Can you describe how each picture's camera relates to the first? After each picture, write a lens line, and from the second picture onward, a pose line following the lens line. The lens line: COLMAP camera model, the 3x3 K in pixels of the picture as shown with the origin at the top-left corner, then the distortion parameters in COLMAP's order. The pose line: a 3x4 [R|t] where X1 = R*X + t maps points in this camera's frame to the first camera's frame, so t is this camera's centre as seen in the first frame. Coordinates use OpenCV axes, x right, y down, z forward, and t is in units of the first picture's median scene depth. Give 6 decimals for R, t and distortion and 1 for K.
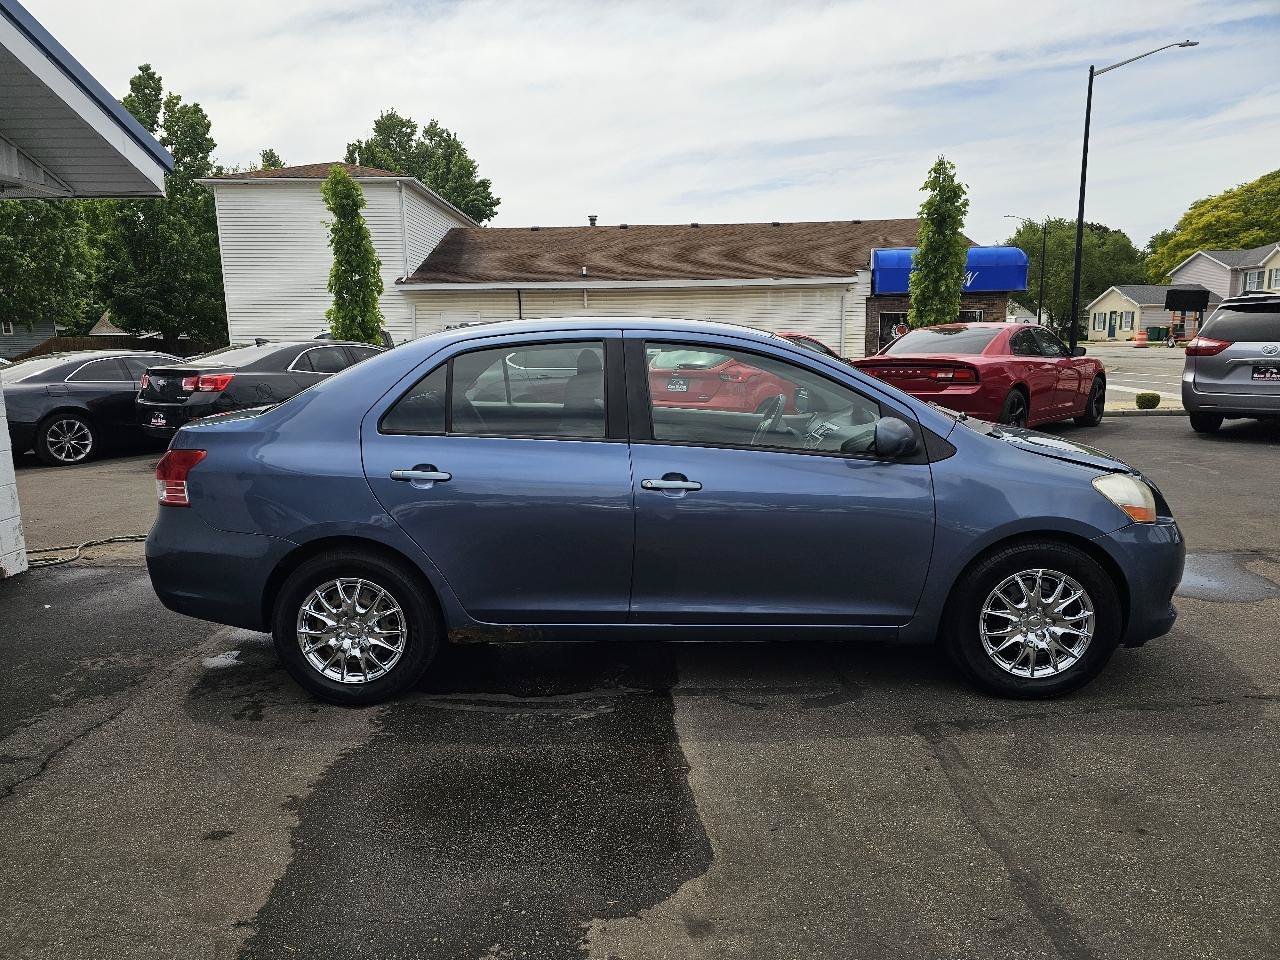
lens RADIAL K [[855.0, 0, 630.7], [0, 855.0, 477.4], [0, 0, 1]] dist [0.061715, -0.055846]
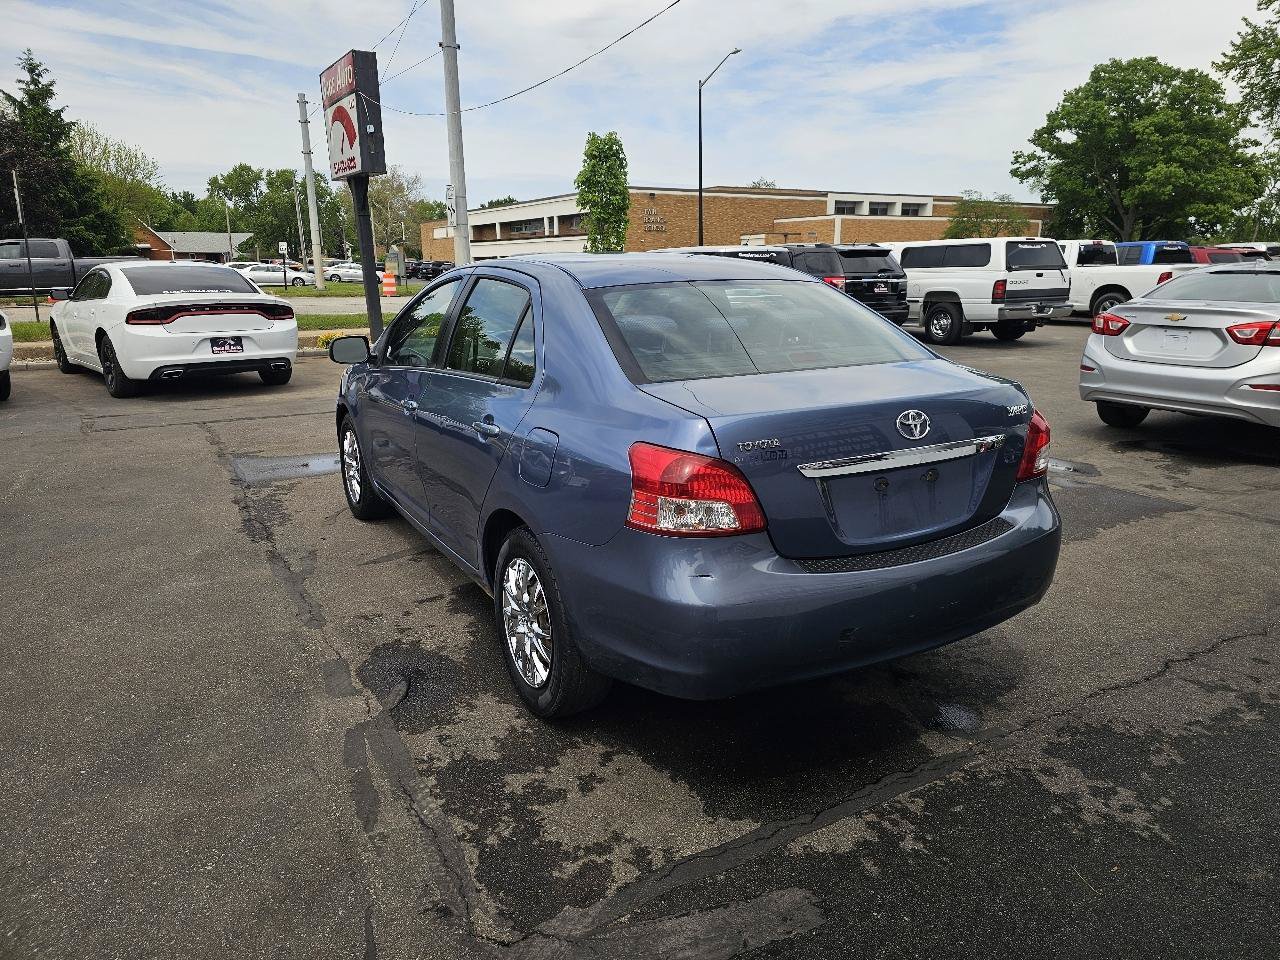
lens RADIAL K [[858.9, 0, 657.5], [0, 858.9, 465.7], [0, 0, 1]] dist [0.054071, -0.045817]
pose [[-0.533745, -0.174111, 0.827527, -0.333370], [0.151934, 0.942907, 0.296382, -0.088780], [-0.831885, 0.283922, -0.476819, 0.552347]]
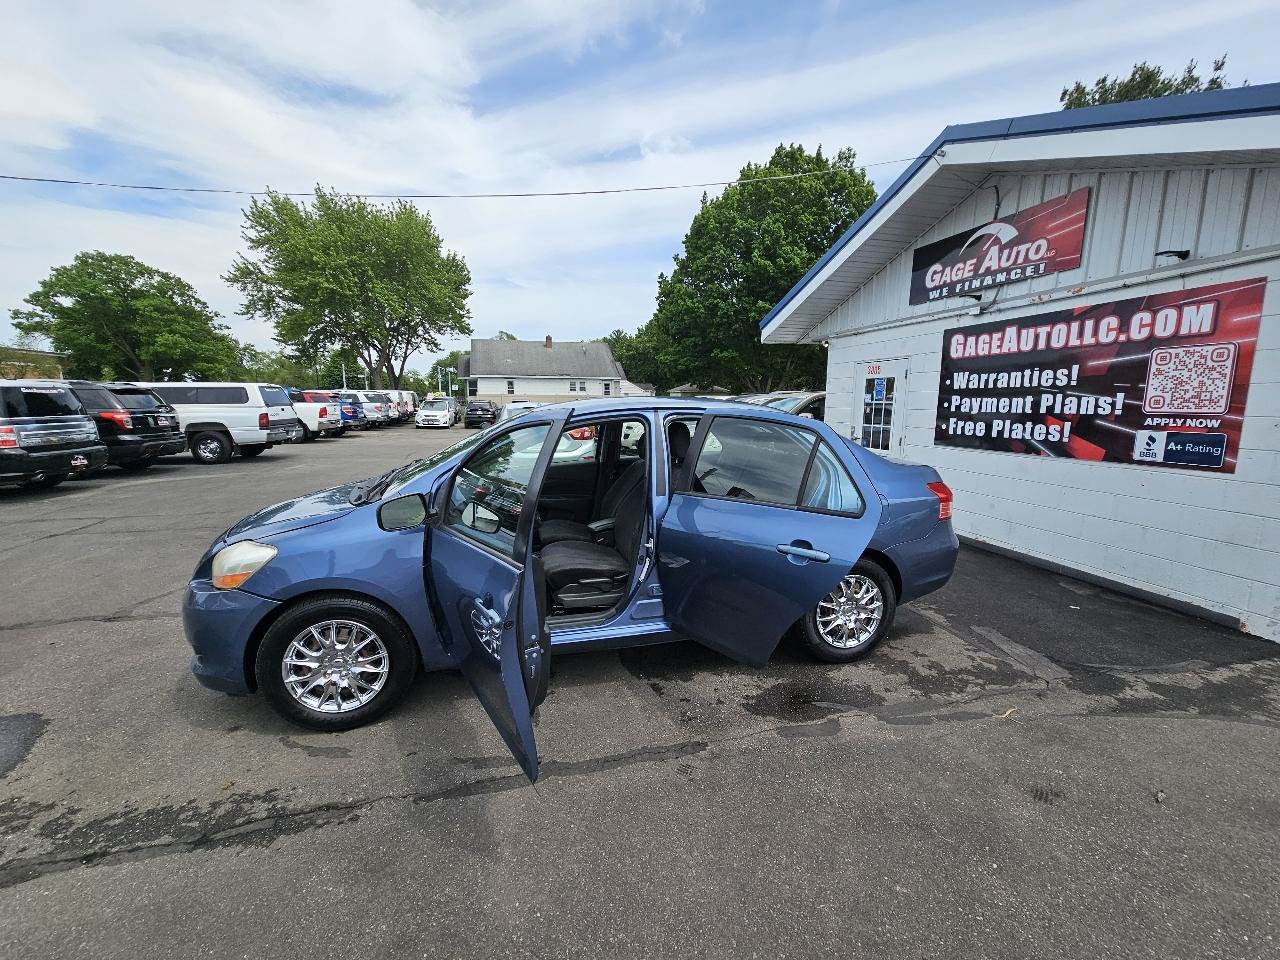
lens RADIAL K [[518.6, 0, 643.4], [0, 518.6, 479.1], [0, 0, 1]] dist [0.000464, -0.000076]
pose [[-0.962181, 0.054055, -0.266994, 0.077541], [-0.032316, 0.950545, 0.308902, -0.118638], [0.270487, 0.305847, -0.912849, 0.673656]]
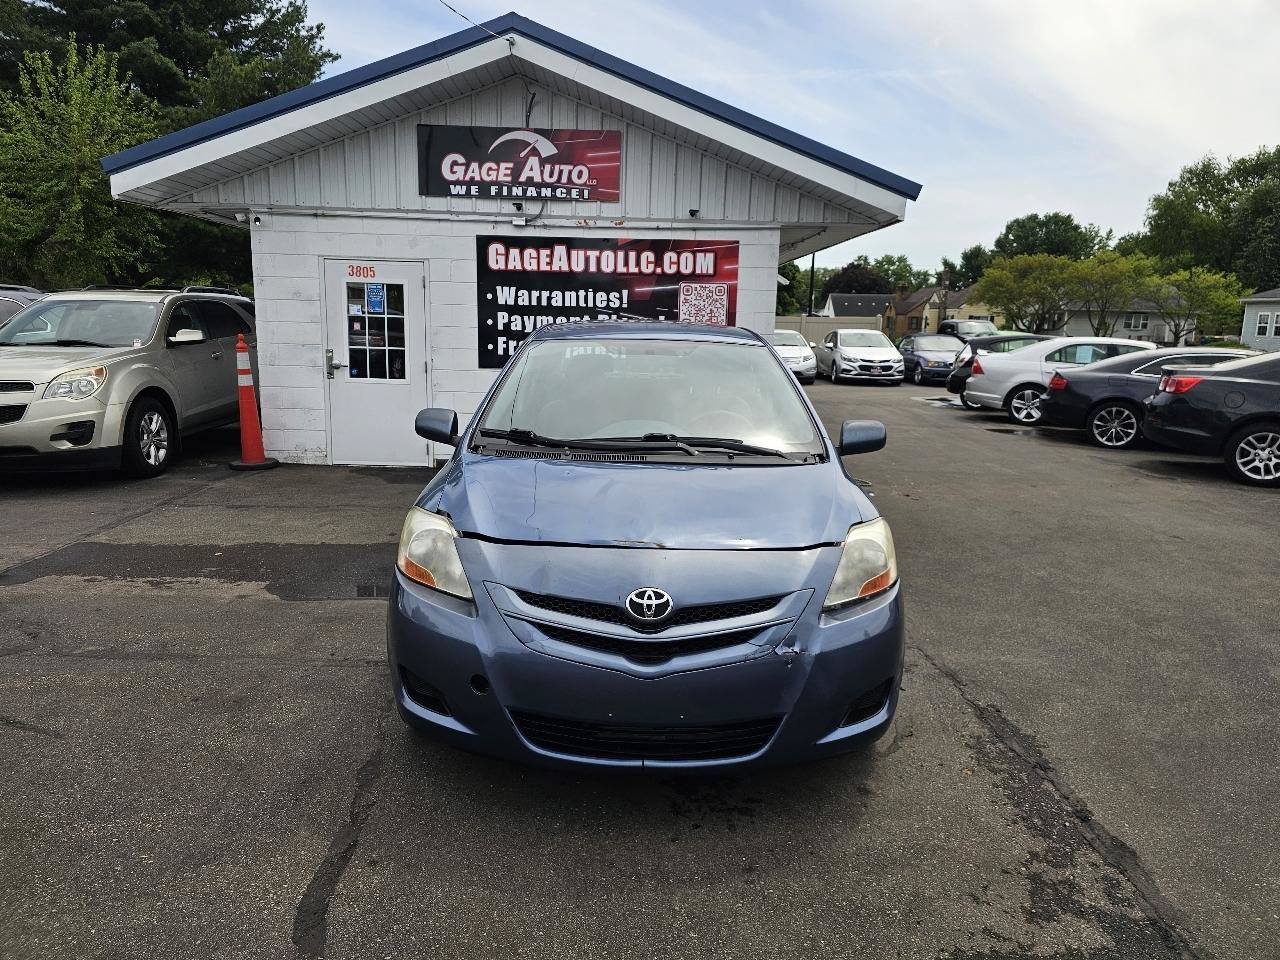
lens RADIAL K [[855.0, 0, 630.7], [0, 855.0, 477.4], [0, 0, 1]] dist [0.061715, -0.055846]
pose [[0.021389, 0.197626, -0.980044, 0.431862], [-0.190530, 0.963109, 0.190053, -0.073330], [0.981448, 0.182663, 0.058254, 0.353938]]
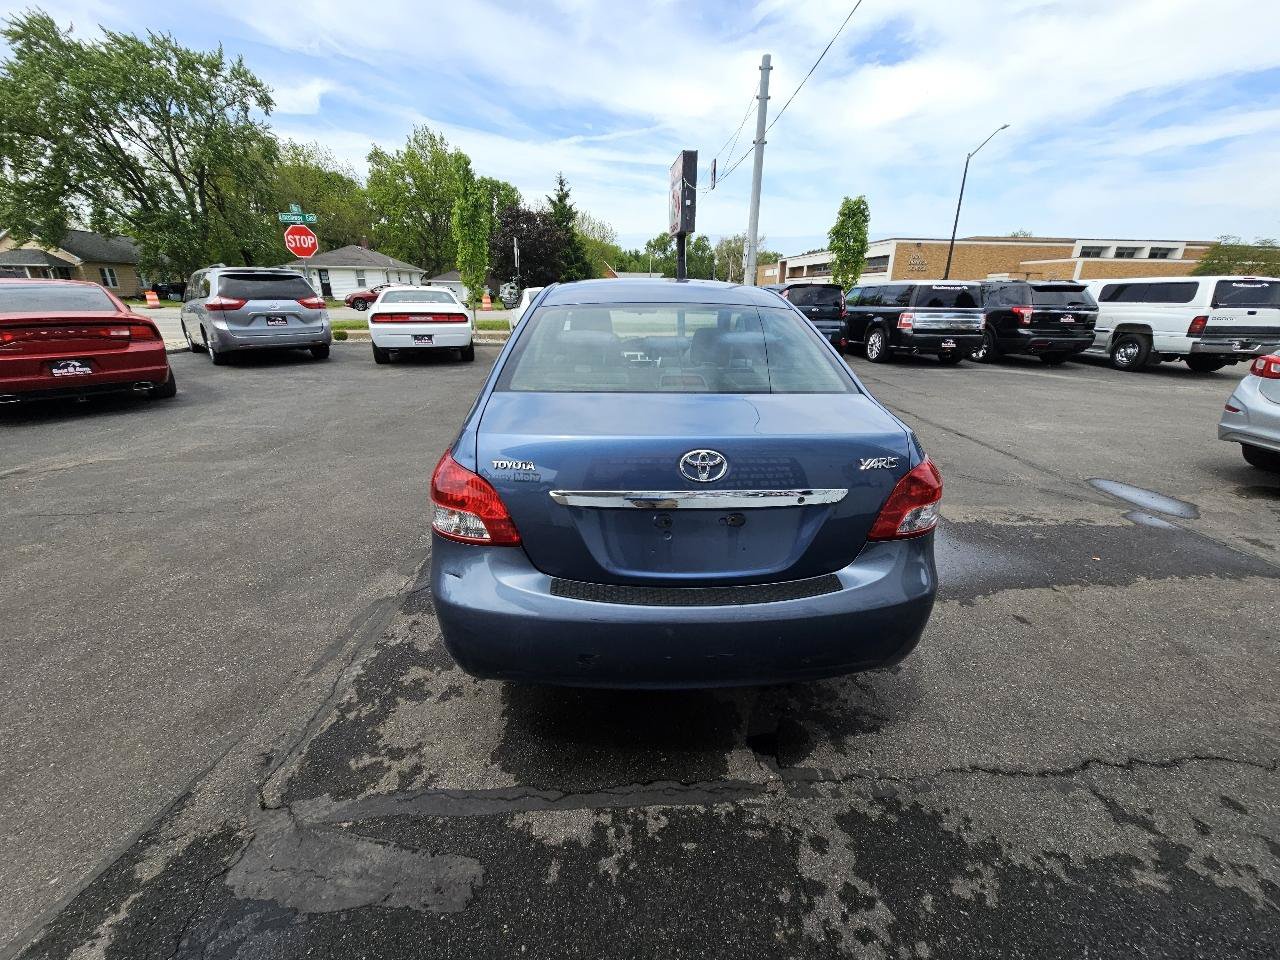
lens RADIAL K [[521.0, 0, 640.0], [0, 521.0, 480.0], [0, 0, 1]] dist [-0.000464, -0.000170]
pose [[-0.087140, -0.324735, 0.941782, -0.300651], [0.152255, 0.929930, 0.334736, -0.063779], [-0.984492, 0.172560, -0.031592, 0.406104]]
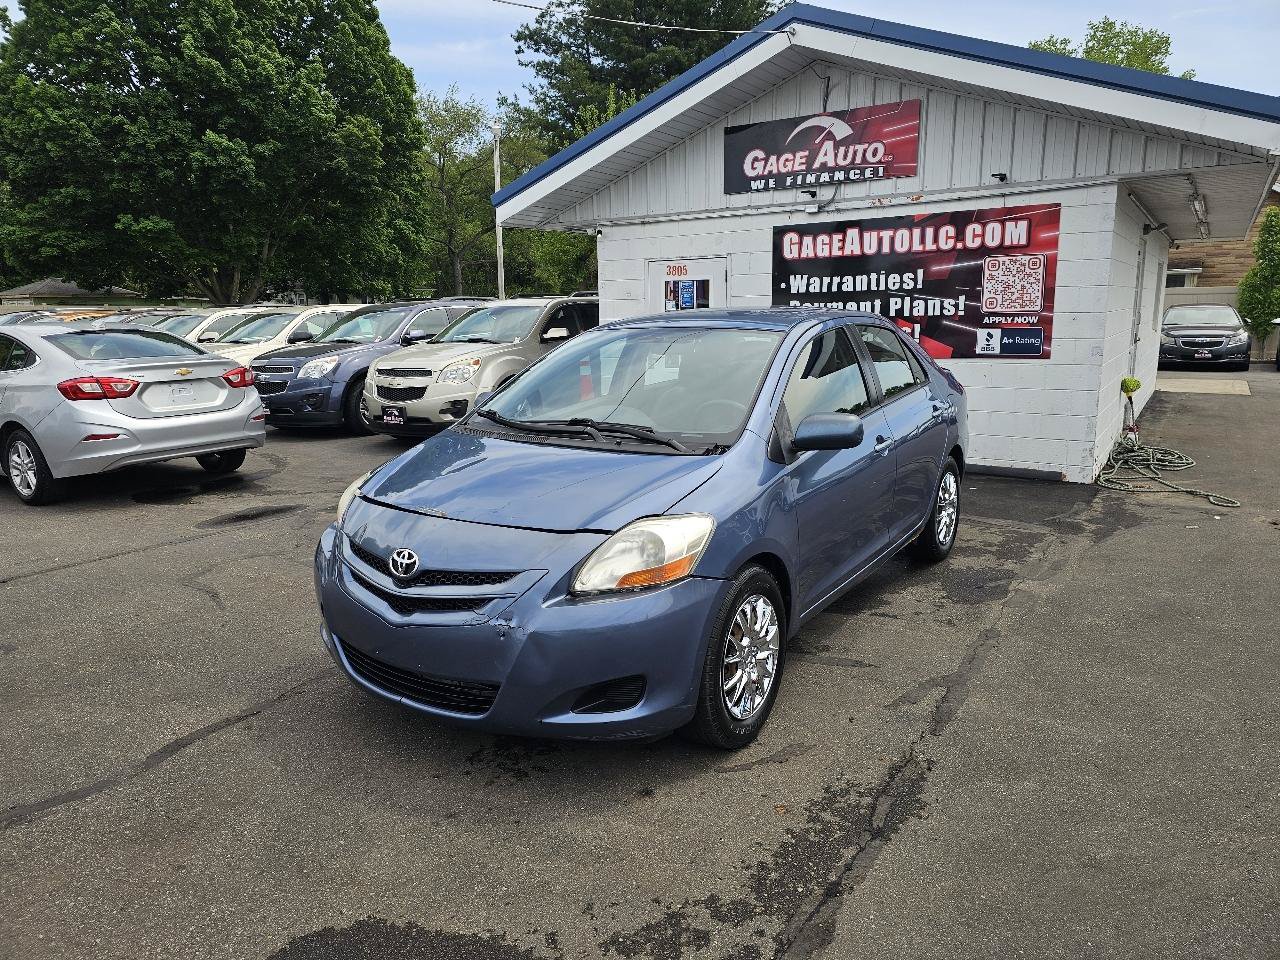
lens RADIAL K [[853.3, 0, 632.2], [0, 853.3, 459.3], [0, 0, 1]] dist [0.075877, -0.073693]
pose [[-0.536194, 0.173897, -0.825988, 0.388482], [-0.114543, 0.954507, 0.275310, -0.108017], [0.836287, 0.242231, -0.491883, 0.555595]]
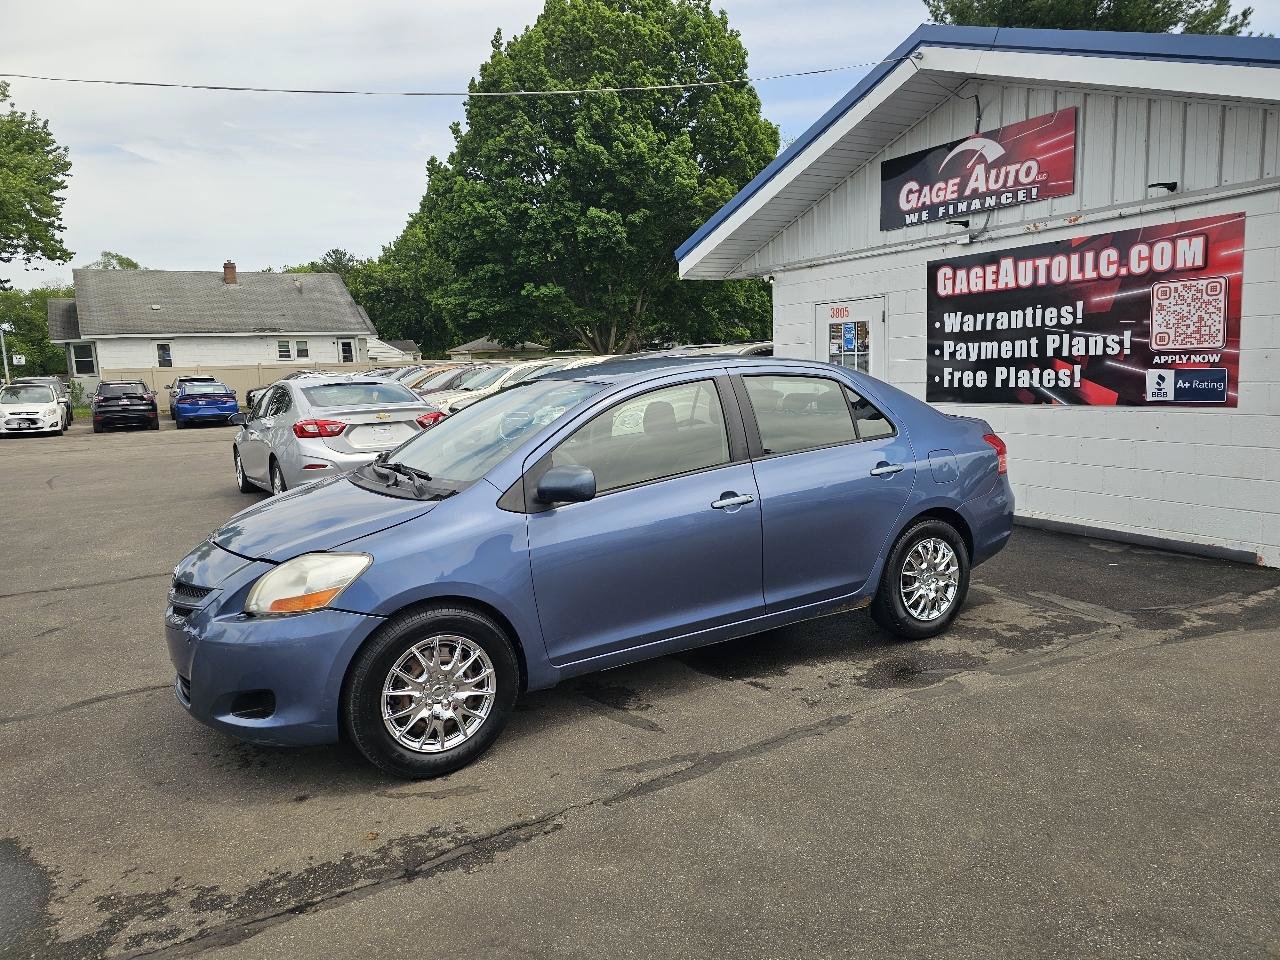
lens RADIAL K [[851.6, 0, 635.1], [0, 851.6, 463.0], [0, 0, 1]] dist [0.056137, -0.050874]
pose [[-0.846526, 0.114810, -0.519820, 0.234058], [-0.033101, 0.963225, 0.266648, -0.131071], [0.531317, 0.242931, -0.811595, 0.721681]]
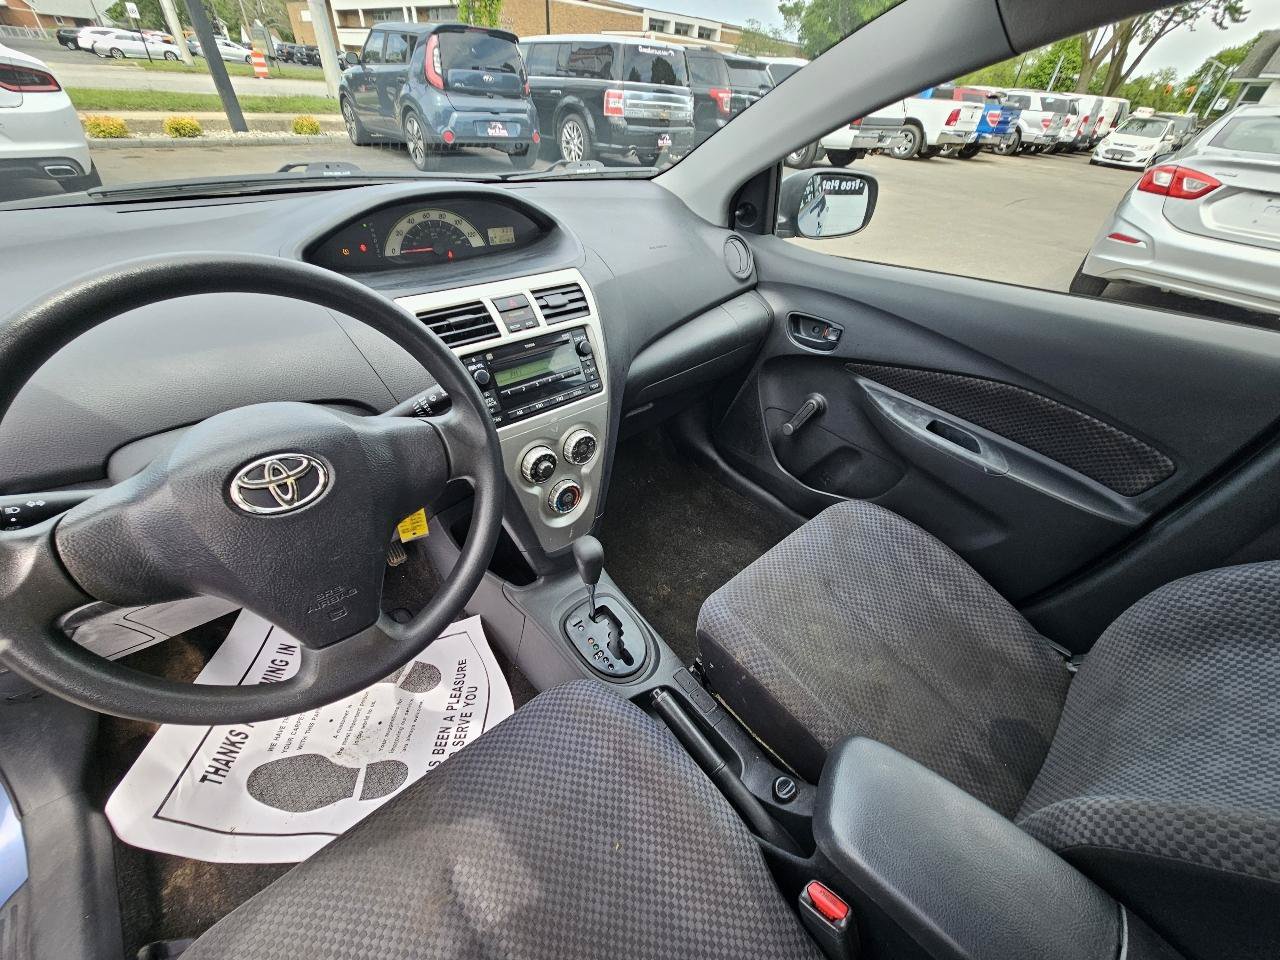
lens RADIAL K [[525.2, 0, 638.2], [0, 525.2, 484.9], [0, 0, 1]] dist [0.000923, -0.000061]
pose [[-0.692549, -0.463998, 0.552342, 0.024087], [0.062622, 0.724123, 0.686822, -0.050366], [-0.718648, 0.510247, -0.472434, 0.409479]]
